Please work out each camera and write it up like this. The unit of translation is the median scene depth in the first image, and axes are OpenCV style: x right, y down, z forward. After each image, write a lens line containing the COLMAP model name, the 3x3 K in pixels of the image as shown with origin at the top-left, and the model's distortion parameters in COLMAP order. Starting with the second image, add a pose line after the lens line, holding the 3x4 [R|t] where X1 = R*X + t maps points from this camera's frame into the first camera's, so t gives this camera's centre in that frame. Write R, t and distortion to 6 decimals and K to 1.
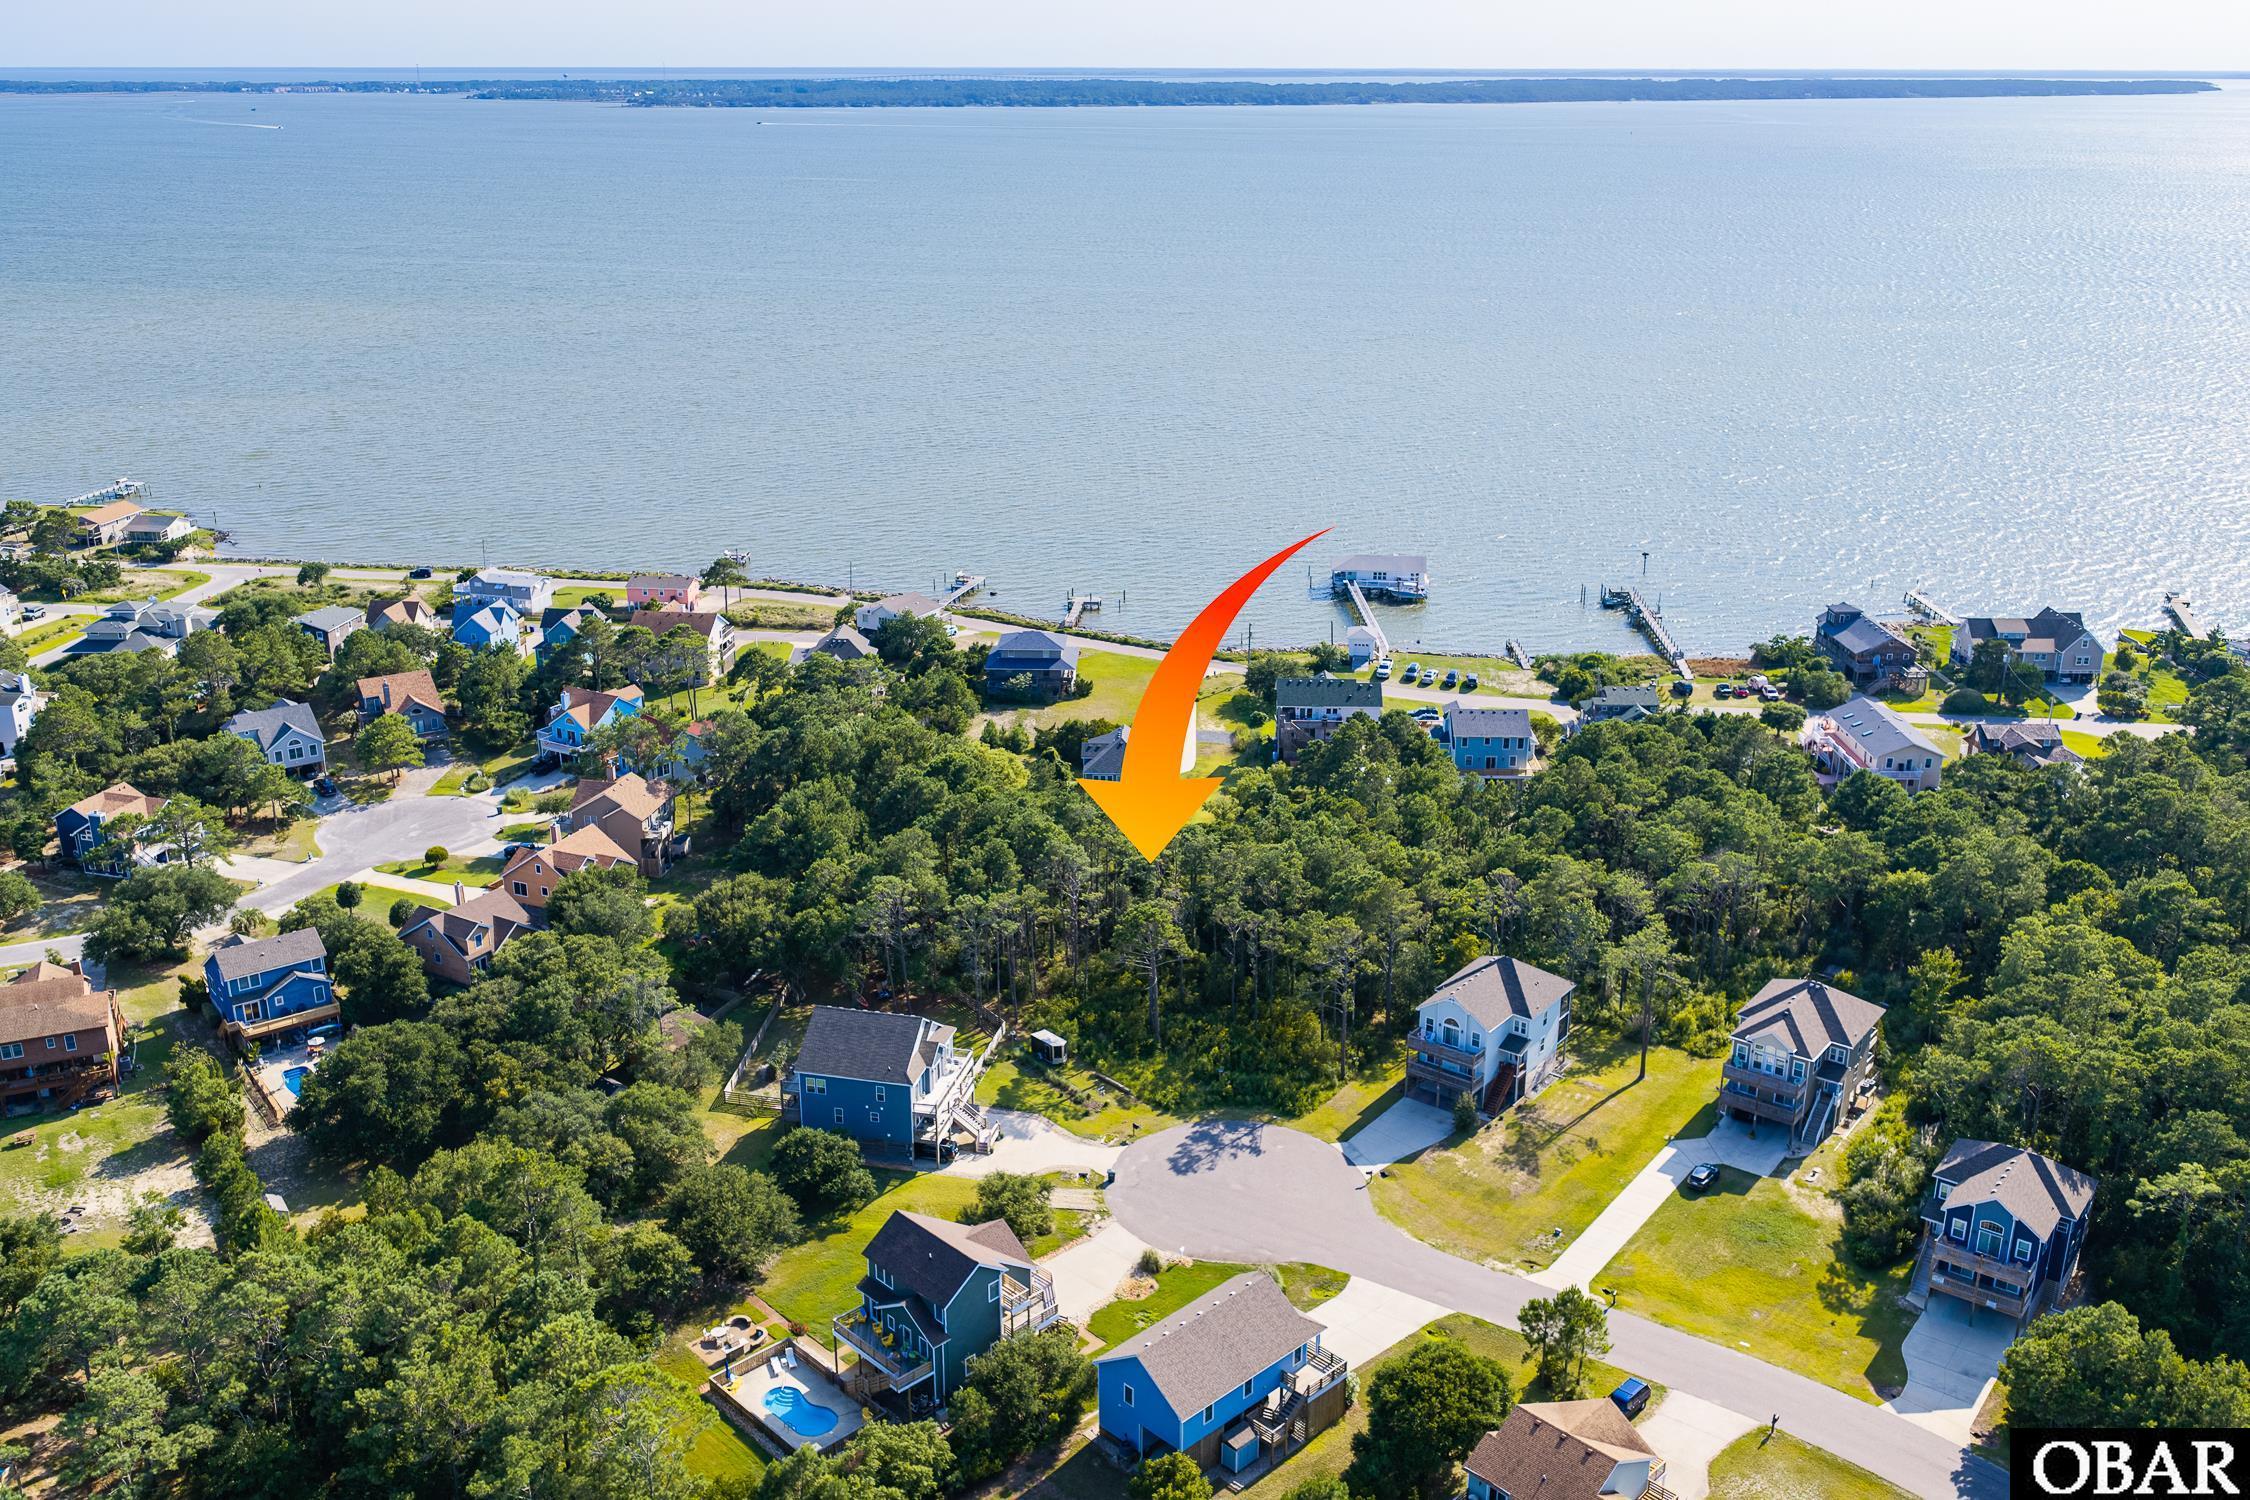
lens RADIAL K [[1858.0, 0, 1125.0], [0, 1858.0, 750.0], [0, 0, 1]] dist [0.029111, -0.000071]
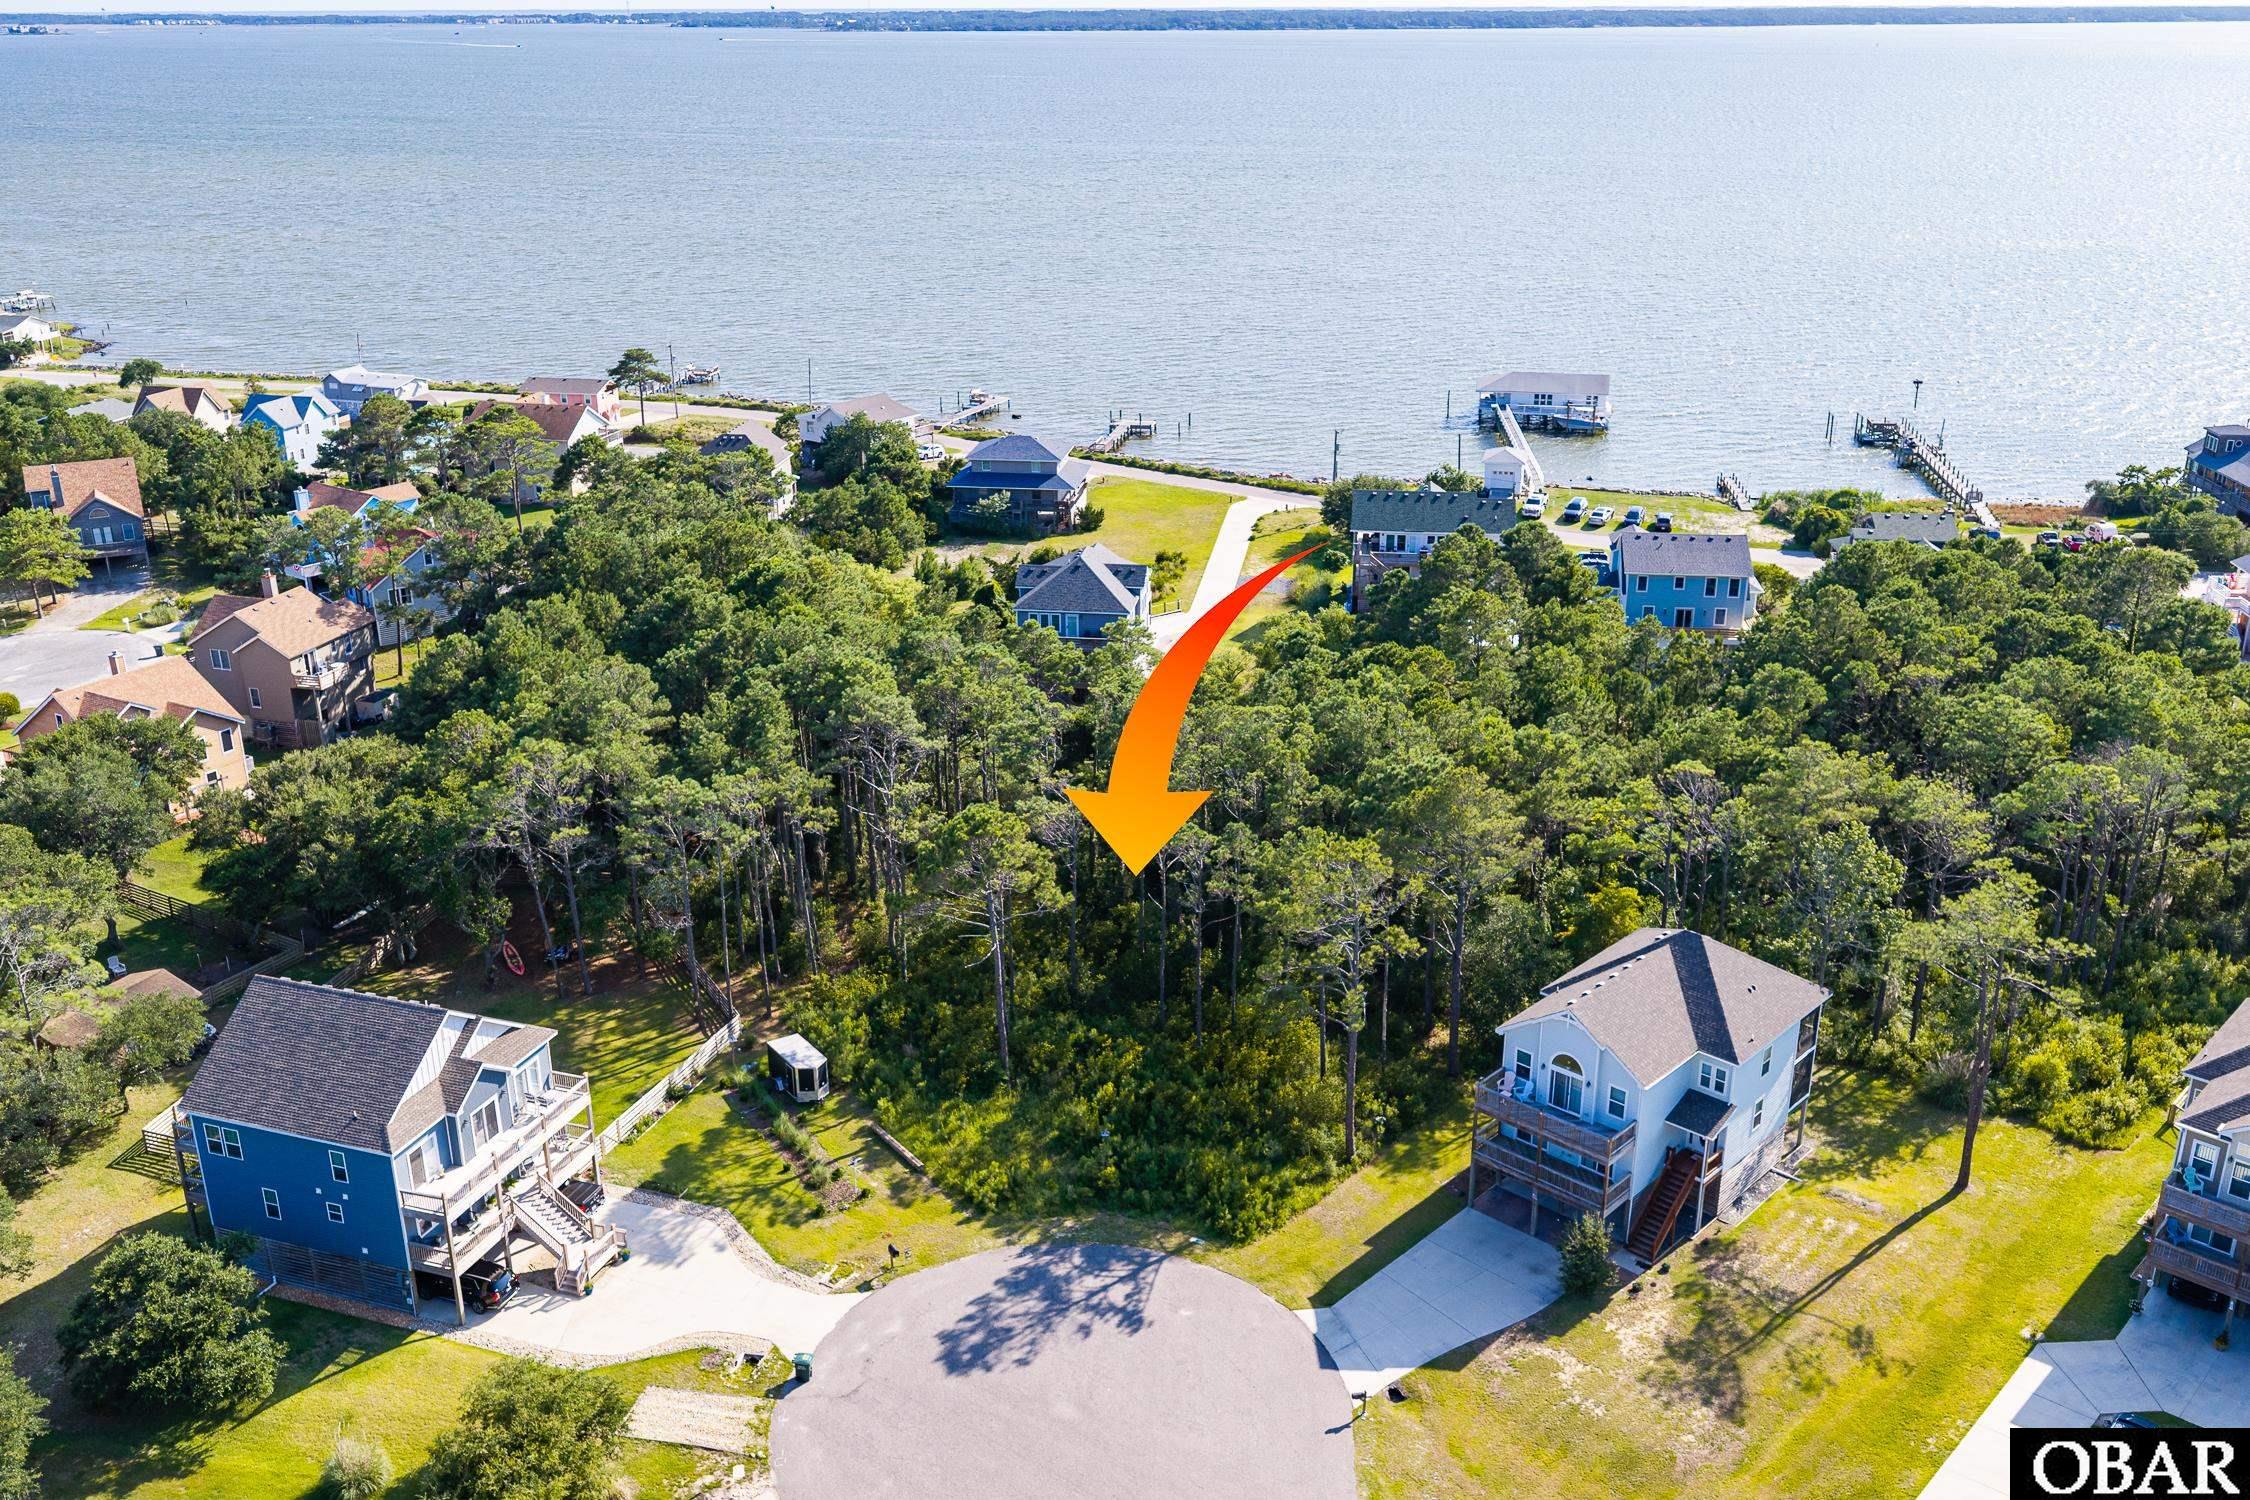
lens RADIAL K [[1936.6, 0, 1125.0], [0, 1936.6, 750.0], [0, 0, 1]] dist [0.002435, -0.001052]
pose [[0.995247, 0.030747, -0.092401, 0.096880], [-0.028004, 0.999132, 0.030842, 0.048866], [0.093269, -0.028108, 0.995244, 0.453229]]
